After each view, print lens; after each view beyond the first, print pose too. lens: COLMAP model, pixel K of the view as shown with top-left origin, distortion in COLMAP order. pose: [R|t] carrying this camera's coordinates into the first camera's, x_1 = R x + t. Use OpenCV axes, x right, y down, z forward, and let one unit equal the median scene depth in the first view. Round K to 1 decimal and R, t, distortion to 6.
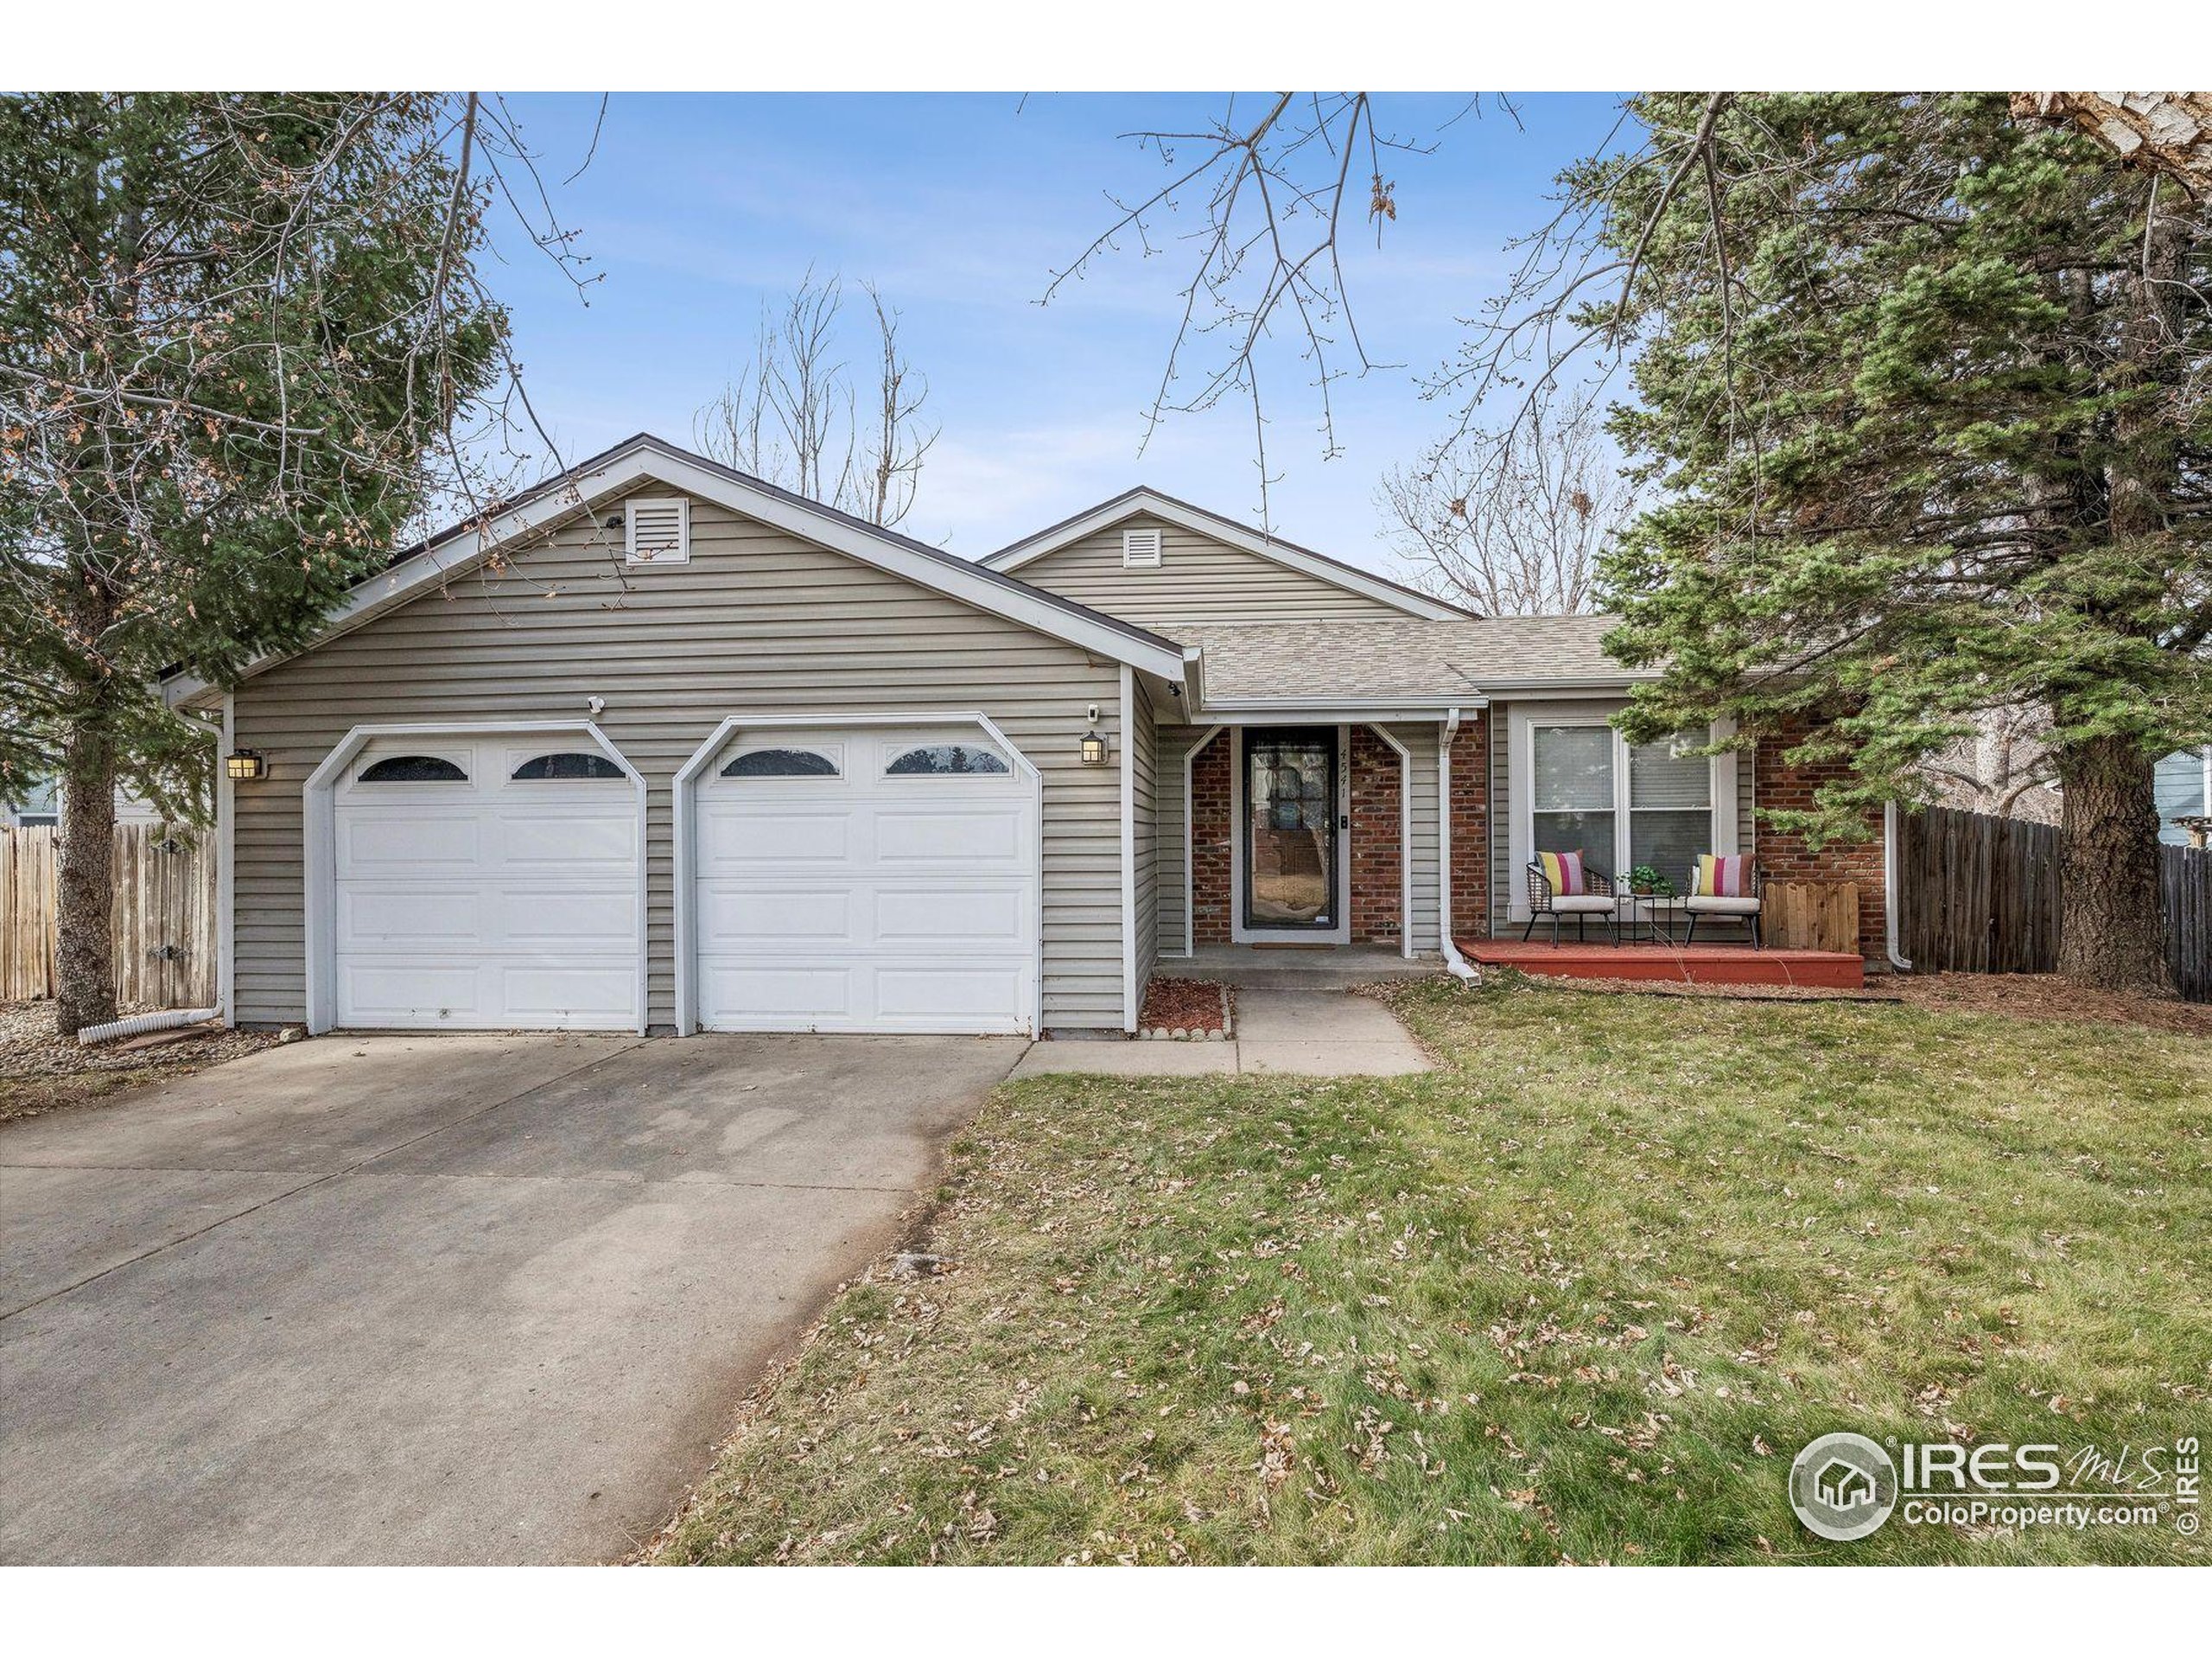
lens RADIAL K [[1074.9, 0, 1100.8], [0, 1074.9, 816.2], [0, 0, 1]] dist [-0.000367, 0.000309]
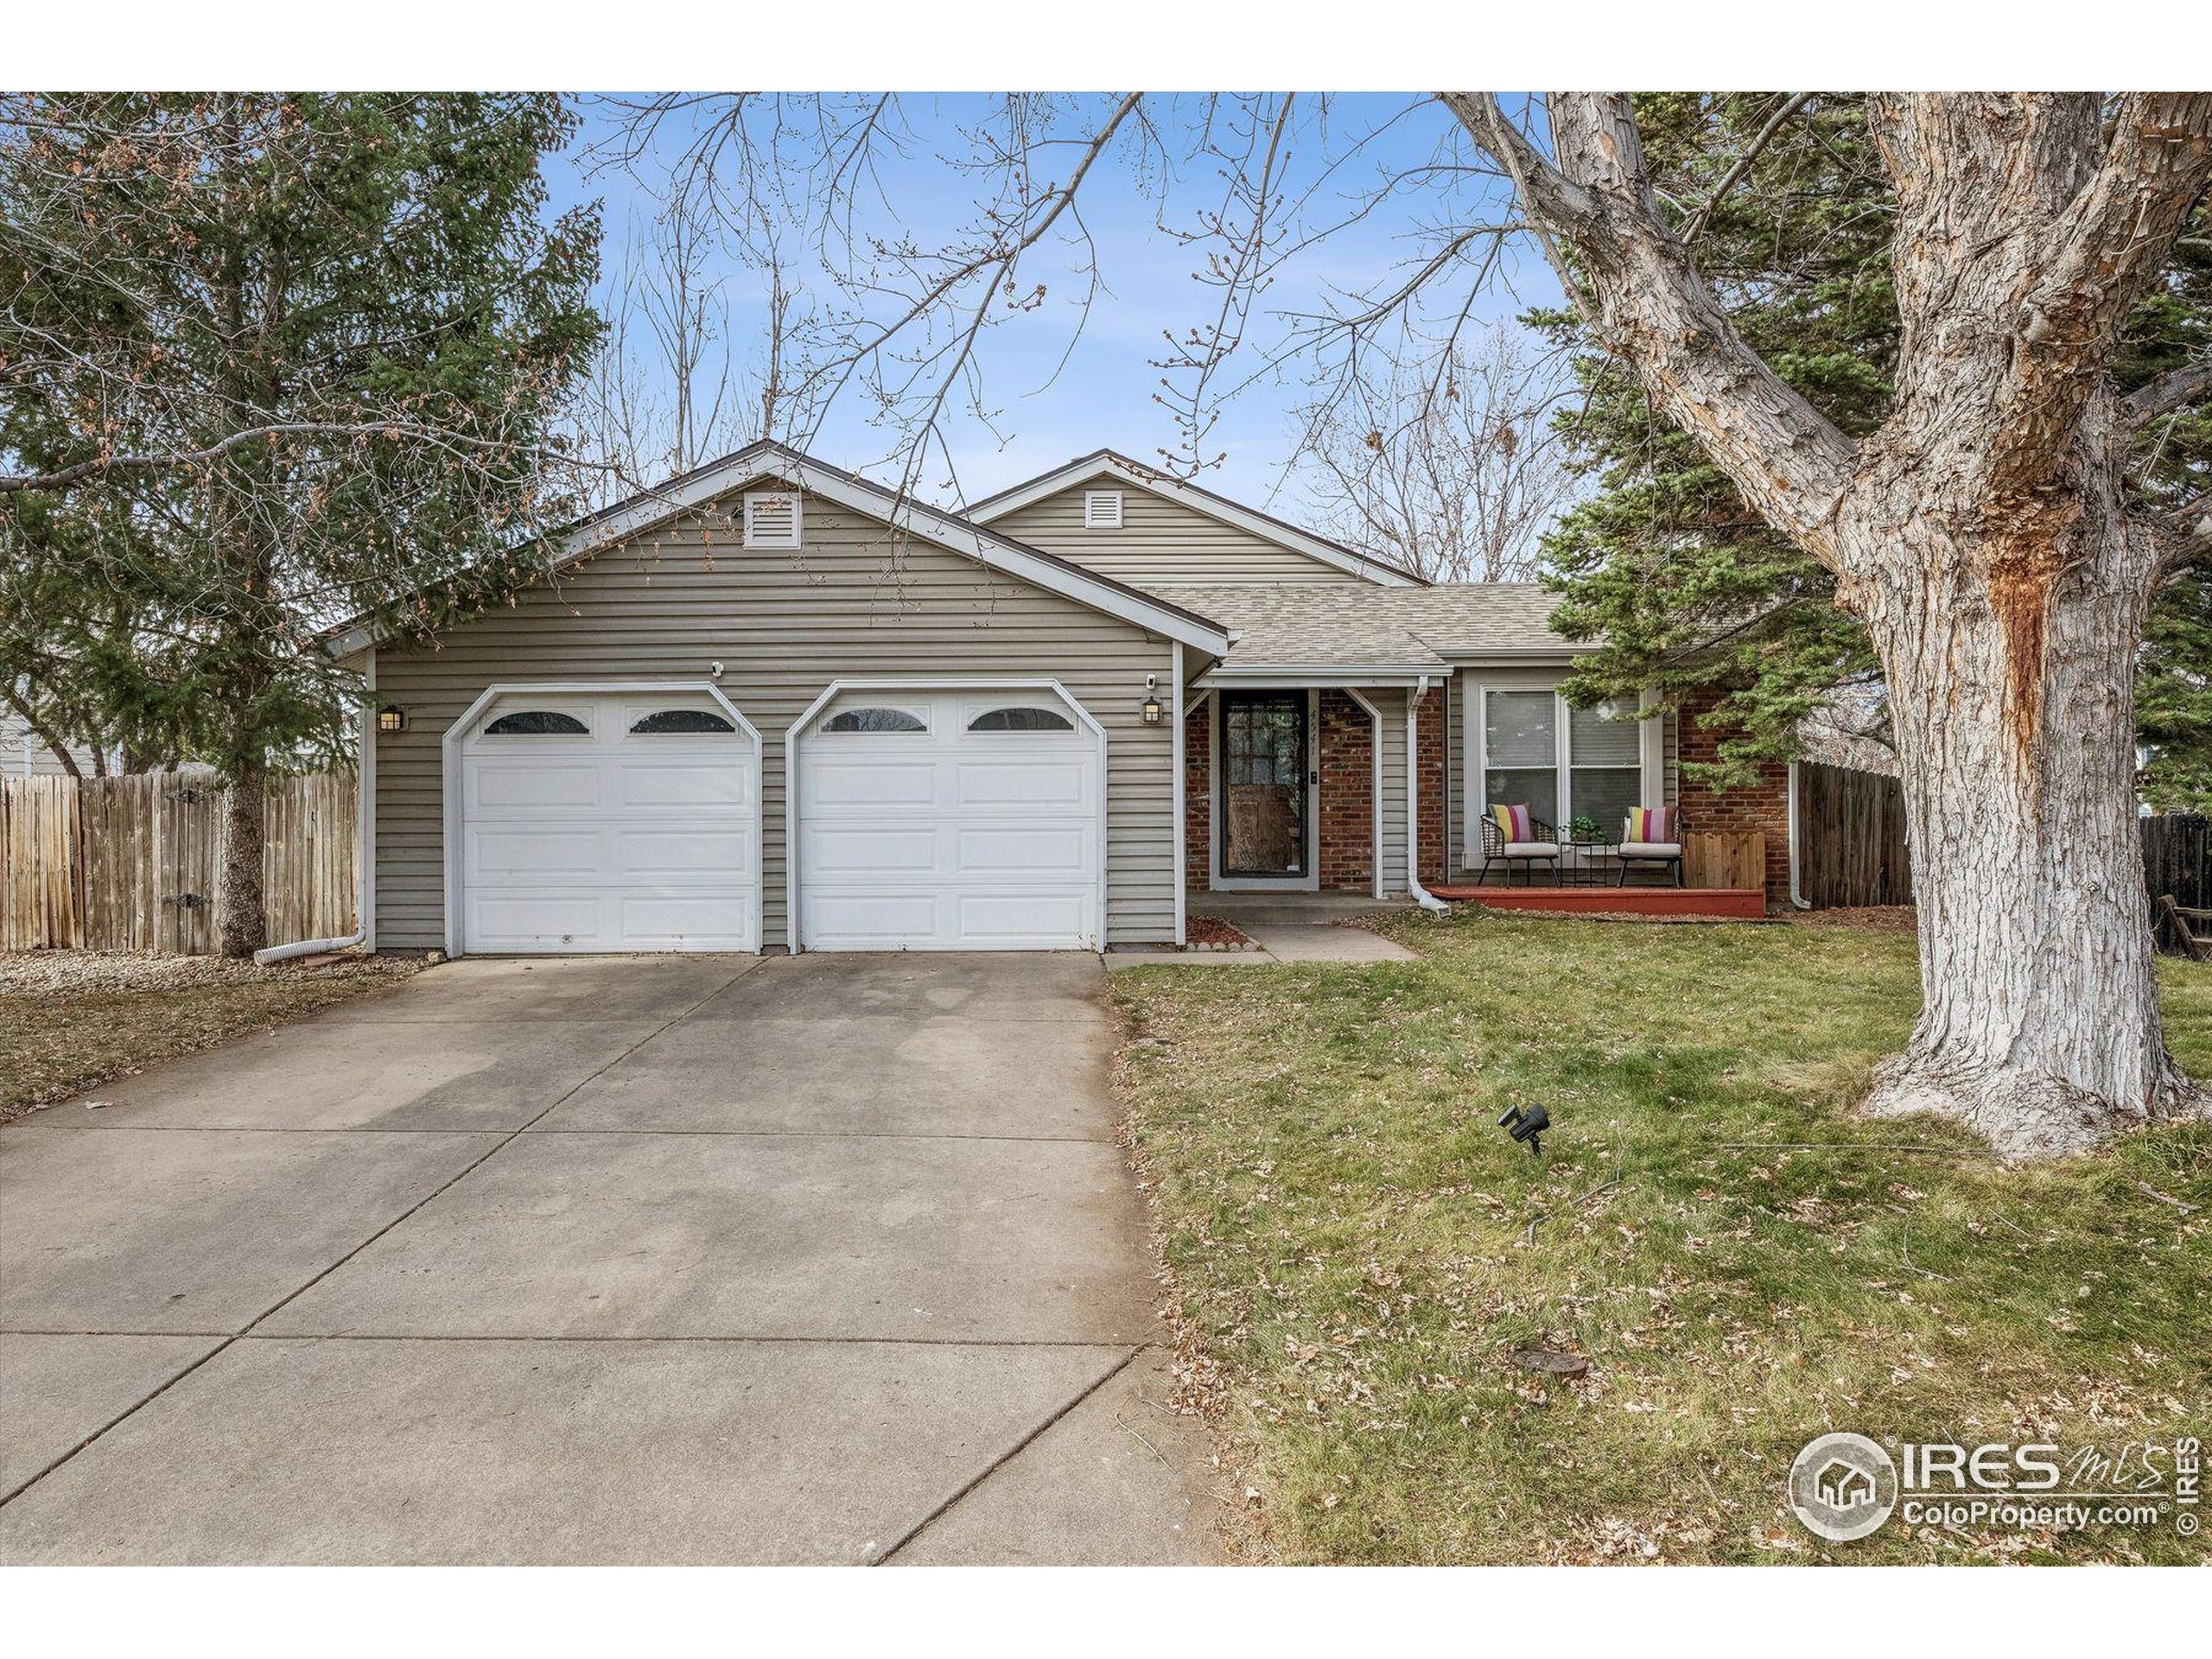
lens RADIAL K [[1211.5, 0, 1081.2], [0, 1211.5, 773.0], [0, 0, 1]] dist [-0.001217, -0.000837]
pose [[0.996550, 0.004058, 0.082892, -0.132987], [-0.003642, 0.999980, -0.005172, 0.009793], [-0.082912, 0.004852, 0.996545, -0.237007]]
